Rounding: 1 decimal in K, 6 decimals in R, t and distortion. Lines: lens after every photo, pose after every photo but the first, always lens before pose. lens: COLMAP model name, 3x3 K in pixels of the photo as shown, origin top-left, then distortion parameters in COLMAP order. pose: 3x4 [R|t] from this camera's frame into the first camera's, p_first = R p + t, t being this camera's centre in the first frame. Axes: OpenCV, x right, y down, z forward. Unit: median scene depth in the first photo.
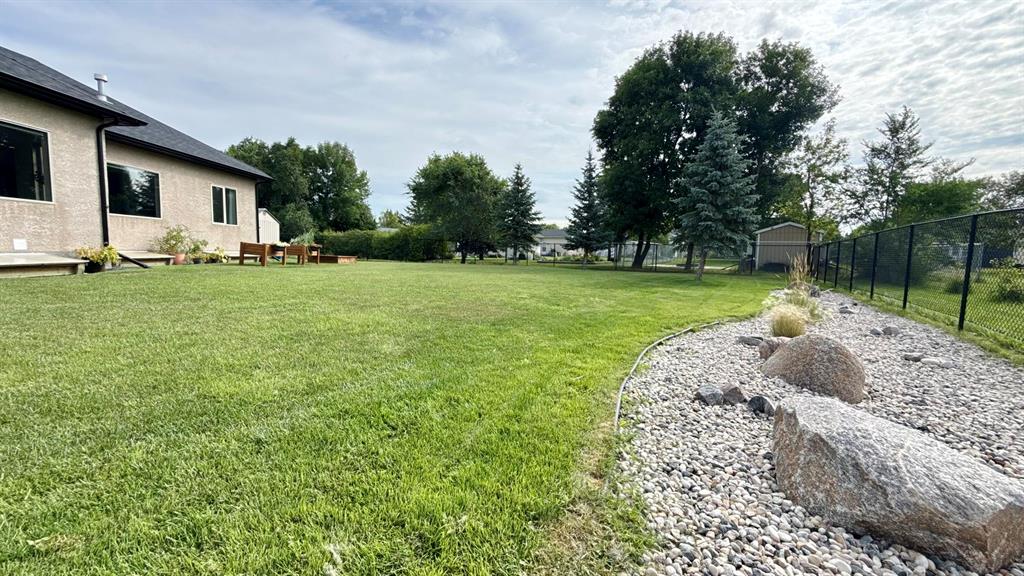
lens RADIAL K [[407.6, 0, 508.2], [0, 407.6, 287.3], [0, 0, 1]] dist [0.000261, -0.000112]
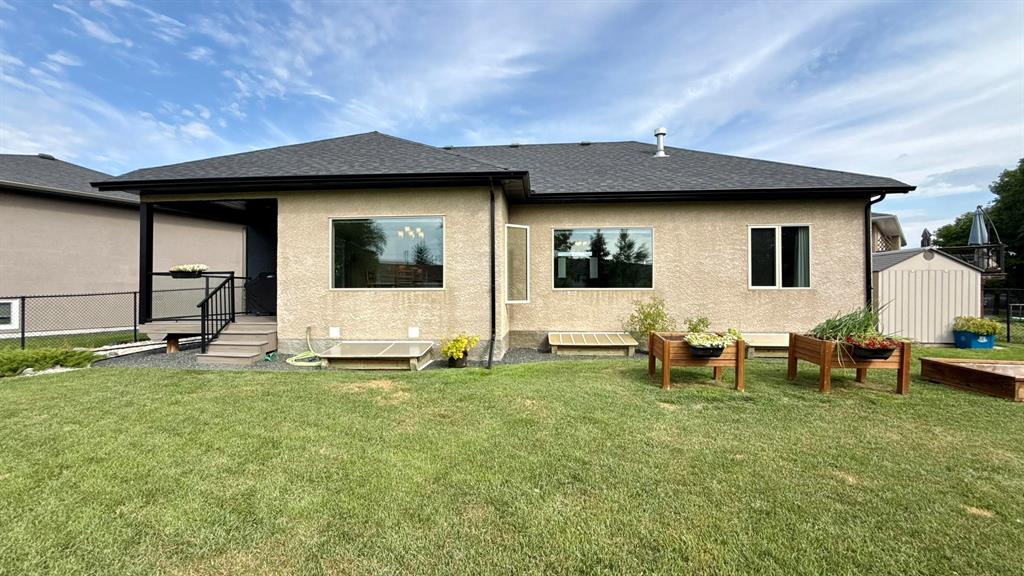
lens RADIAL K [[407.6, 0, 508.2], [0, 407.6, 287.3], [0, 0, 1]] dist [0.000261, -0.000112]
pose [[-0.032490, -0.028766, -0.999058, -0.113491], [-0.087973, 0.995788, -0.025810, -0.133010], [0.995593, 0.087051, -0.034884, 0.790998]]
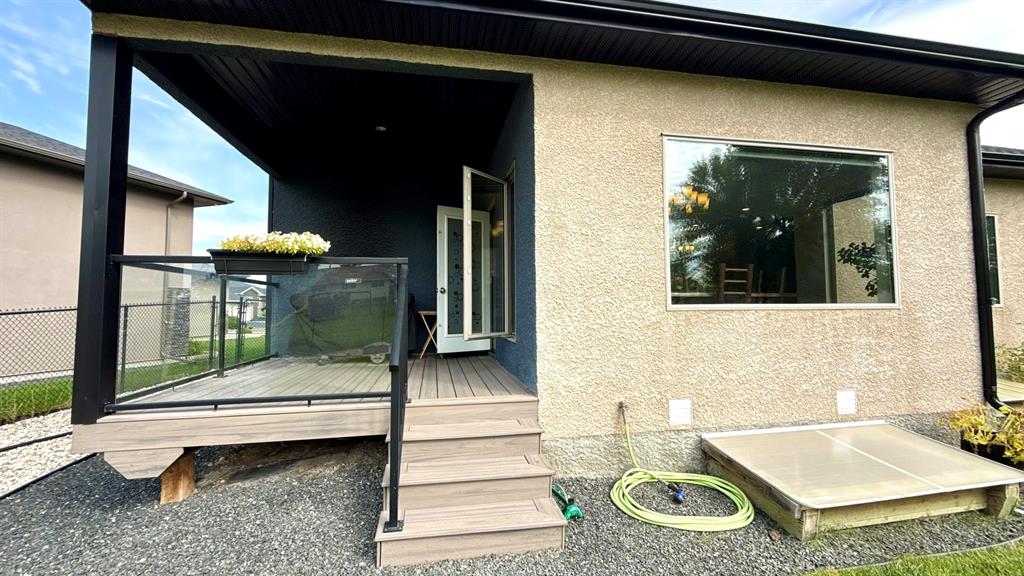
lens RADIAL K [[410.3, 0, 514.0], [0, 410.3, 292.4], [0, 0, 1]] dist [0.000328, -0.000045]
pose [[0.215911, -0.076947, -0.973376, -0.514166], [-0.073438, 0.992787, -0.094771, -0.098396], [0.973647, 0.091945, 0.208702, 0.332987]]
